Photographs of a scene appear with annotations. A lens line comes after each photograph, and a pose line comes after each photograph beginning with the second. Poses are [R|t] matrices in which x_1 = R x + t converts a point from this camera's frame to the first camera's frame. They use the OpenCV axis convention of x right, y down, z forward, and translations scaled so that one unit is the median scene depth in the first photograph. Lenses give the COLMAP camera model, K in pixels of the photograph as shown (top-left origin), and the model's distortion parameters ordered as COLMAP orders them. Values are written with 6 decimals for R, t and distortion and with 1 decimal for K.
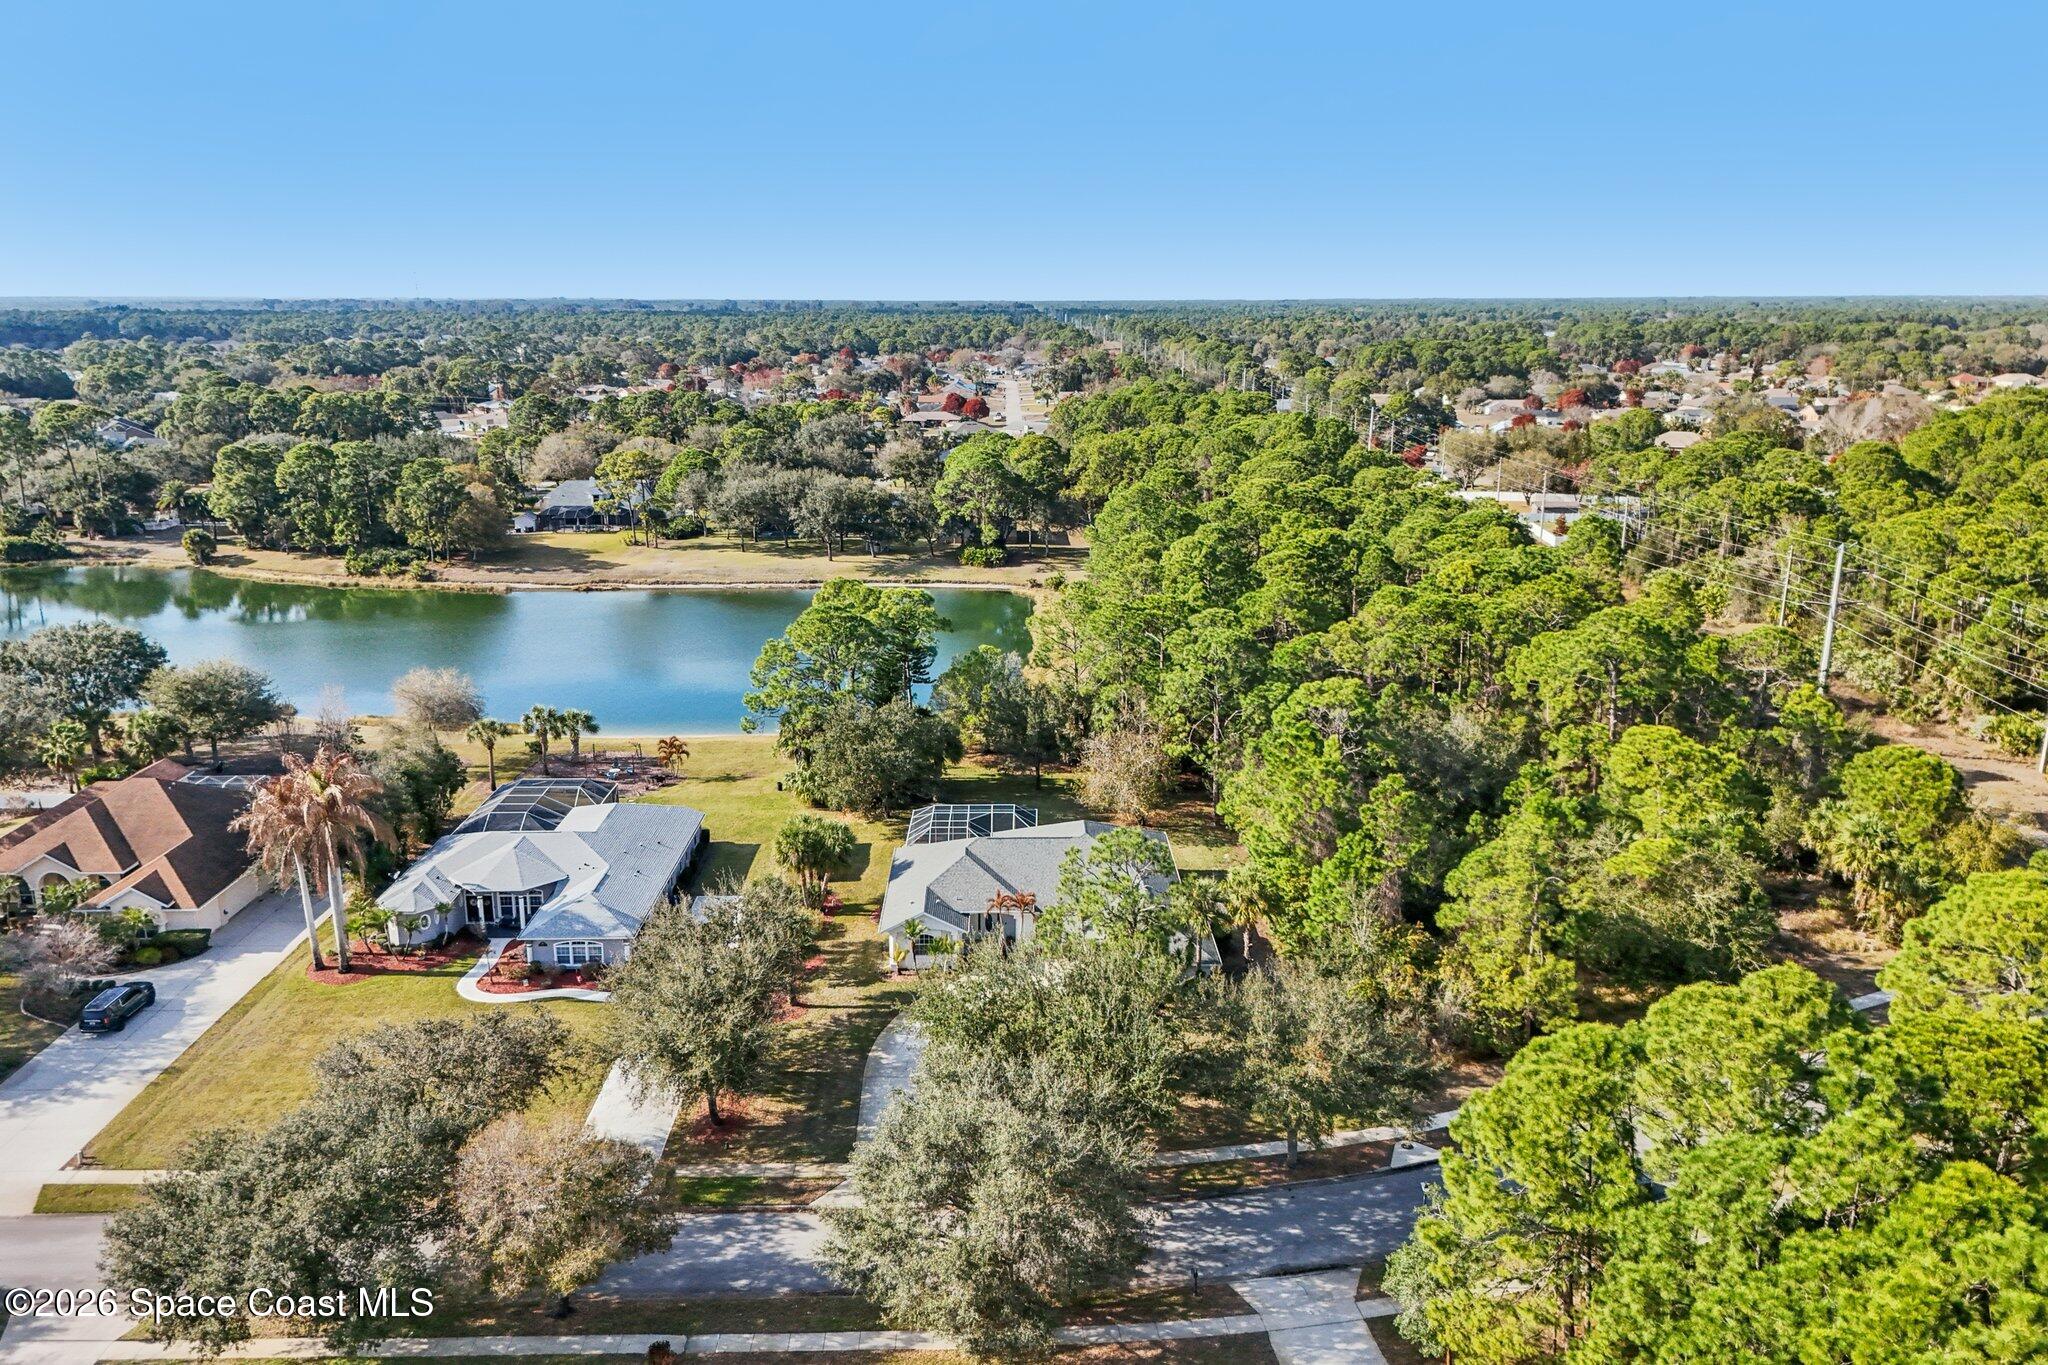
lens RADIAL K [[1535.9, 0, 1022.5], [0, 1535.9, 670.9], [0, 0, 1]] dist [0.033075, -0.002221]
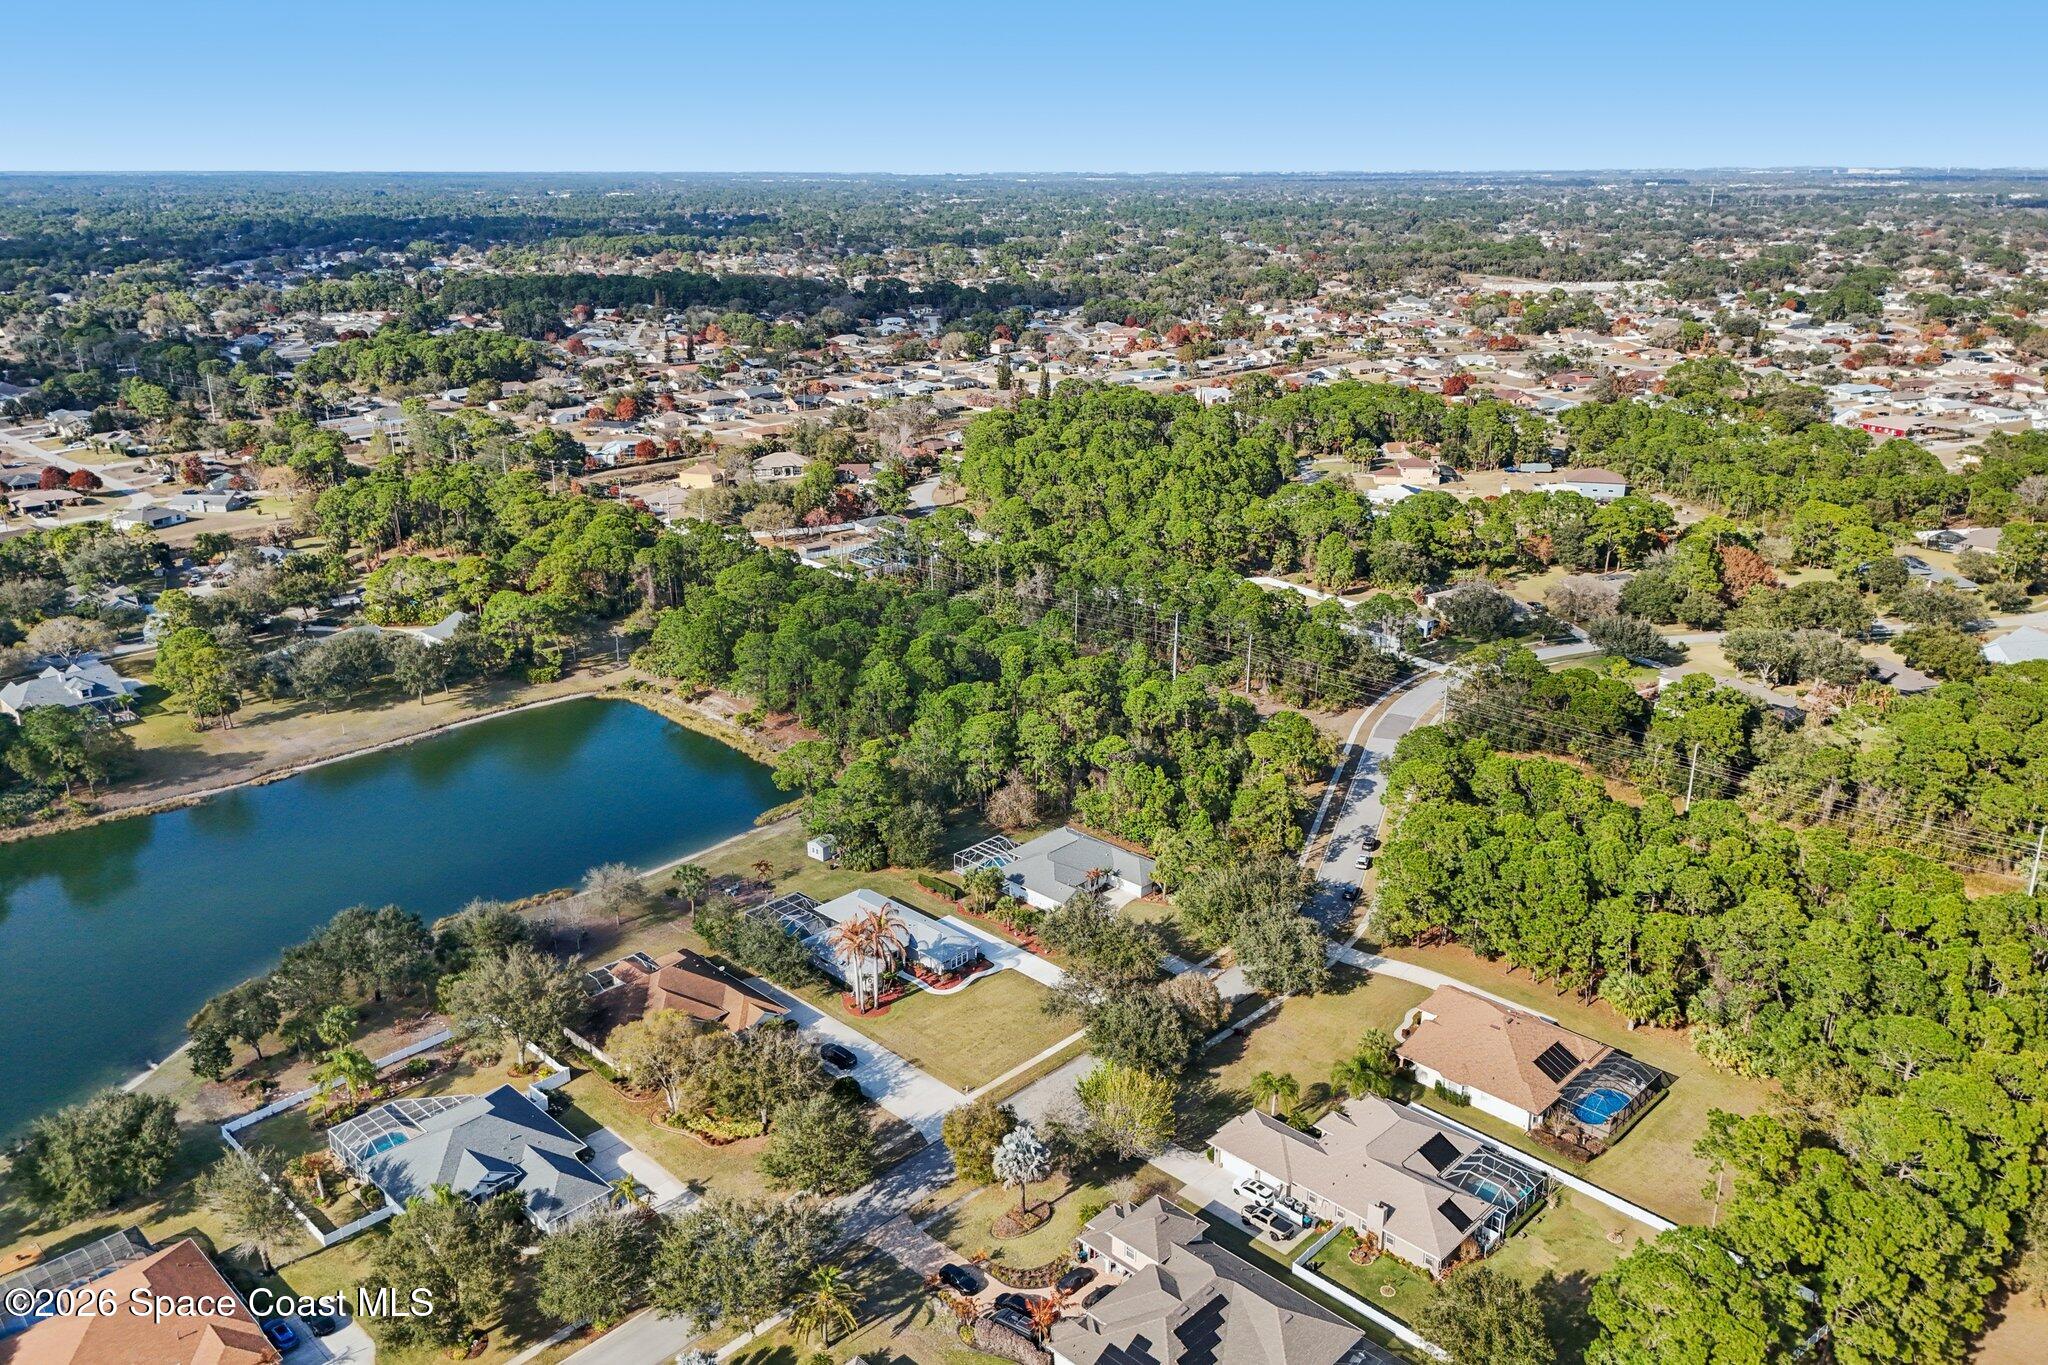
lens RADIAL K [[1531.3, 0, 1017.7], [0, 1531.3, 681.4], [0, 0, 1]] dist [0.131478, -0.201262]
pose [[0.708160, -0.229674, 0.667652, -1.402134], [0.172125, 0.973242, 0.152229, -0.451236], [-0.684750, 0.007117, 0.728744, -0.547601]]
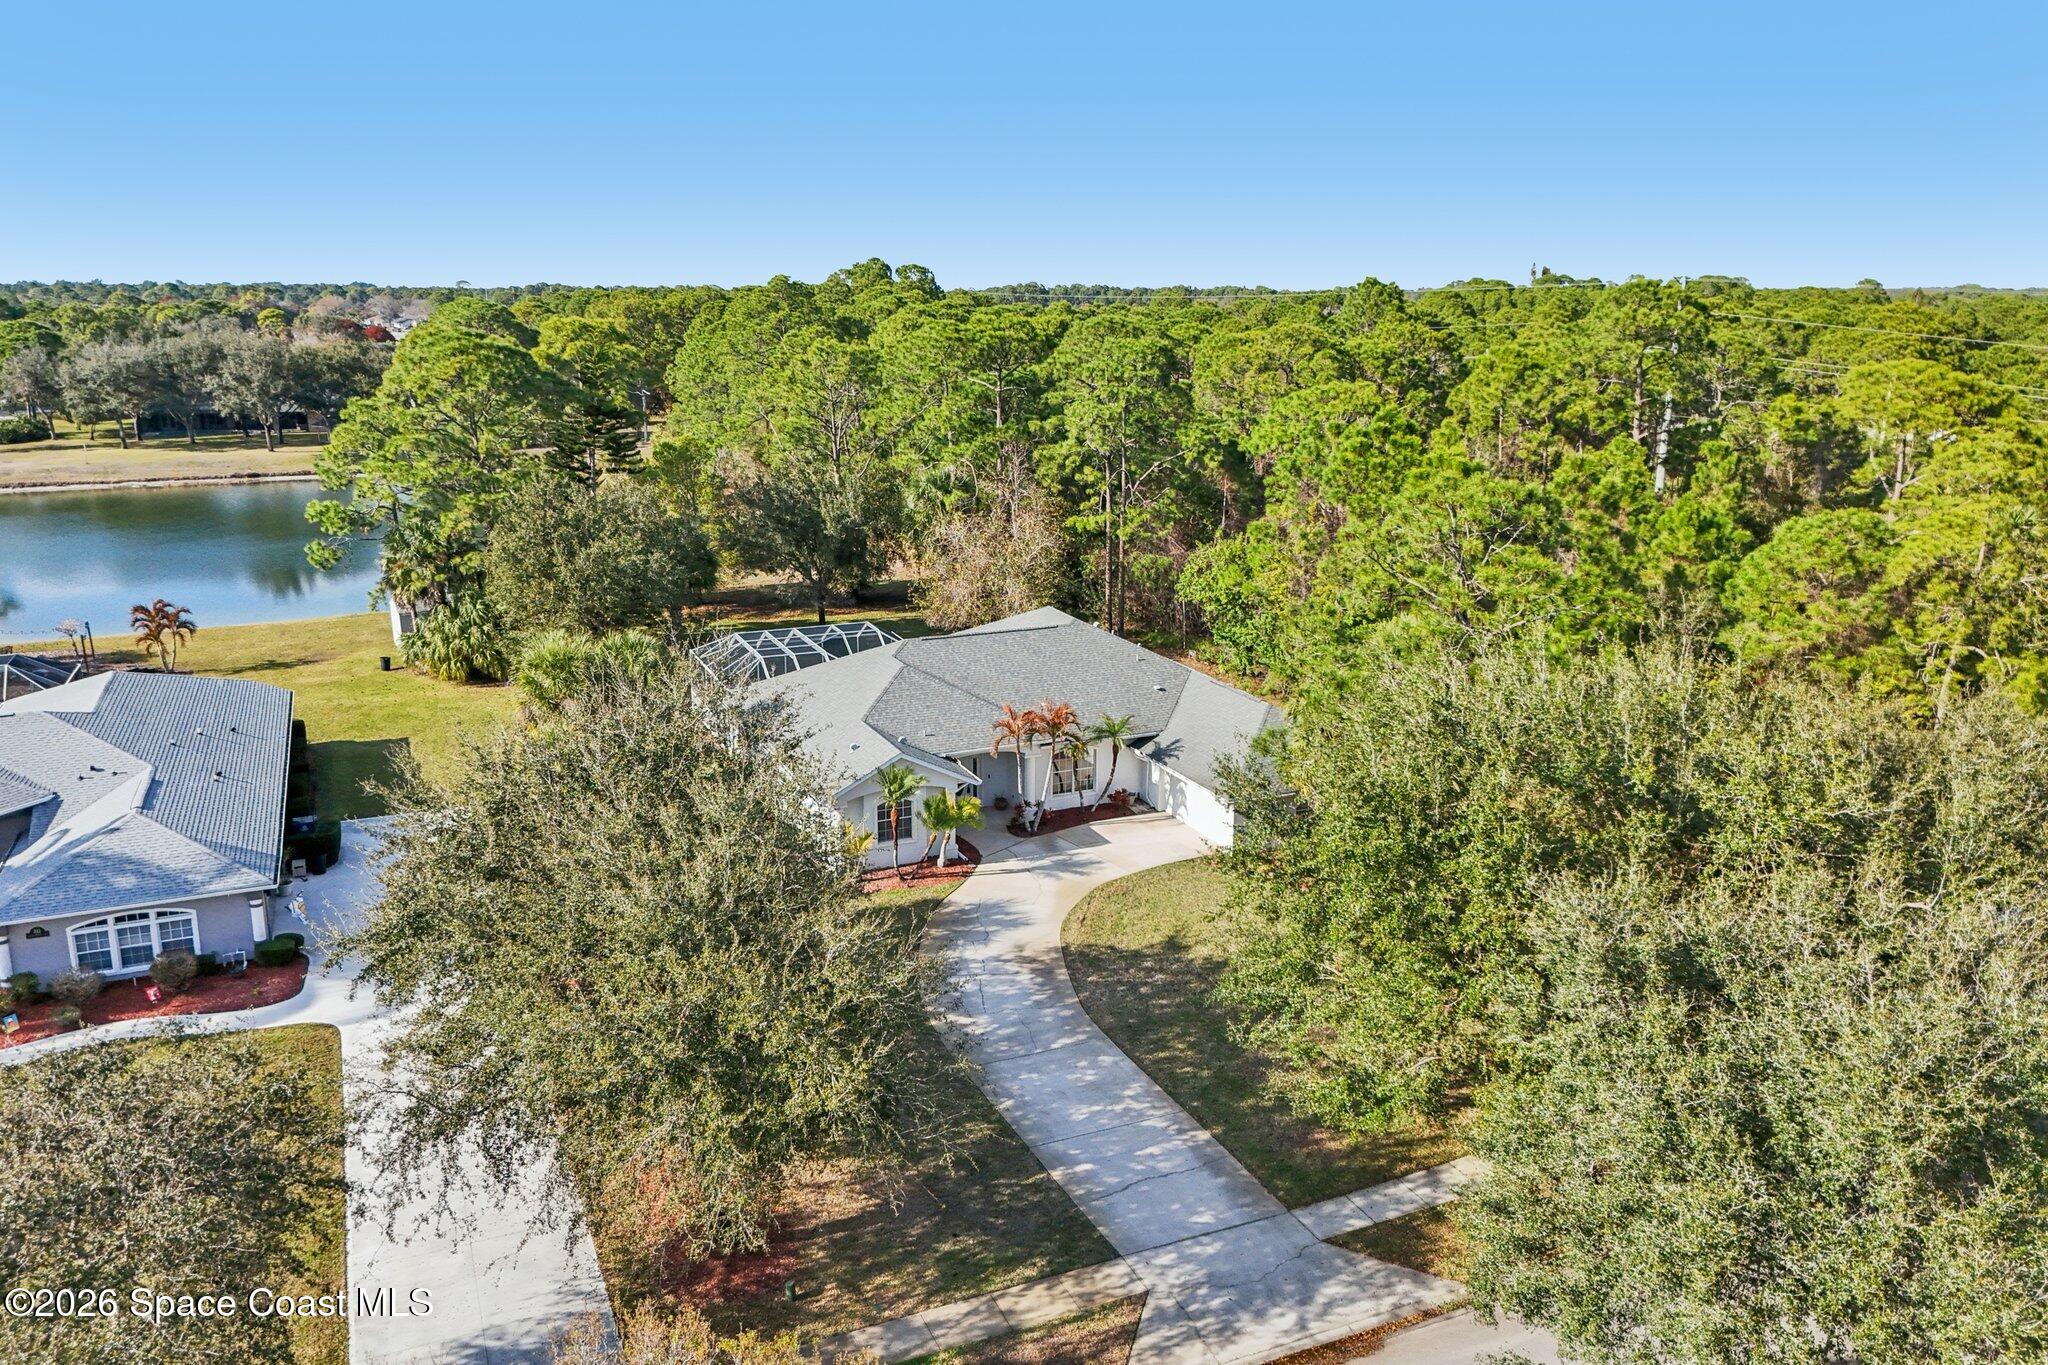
lens RADIAL K [[1527.1, 0, 1044.2], [0, 1527.1, 686.8], [0, 0, 1]] dist [0.023634, -0.001460]
pose [[0.916010, -0.094363, 0.389899, -0.192123], [0.089252, 0.995519, 0.031250, 0.108215], [-0.391100, 0.006174, 0.920327, 0.445593]]
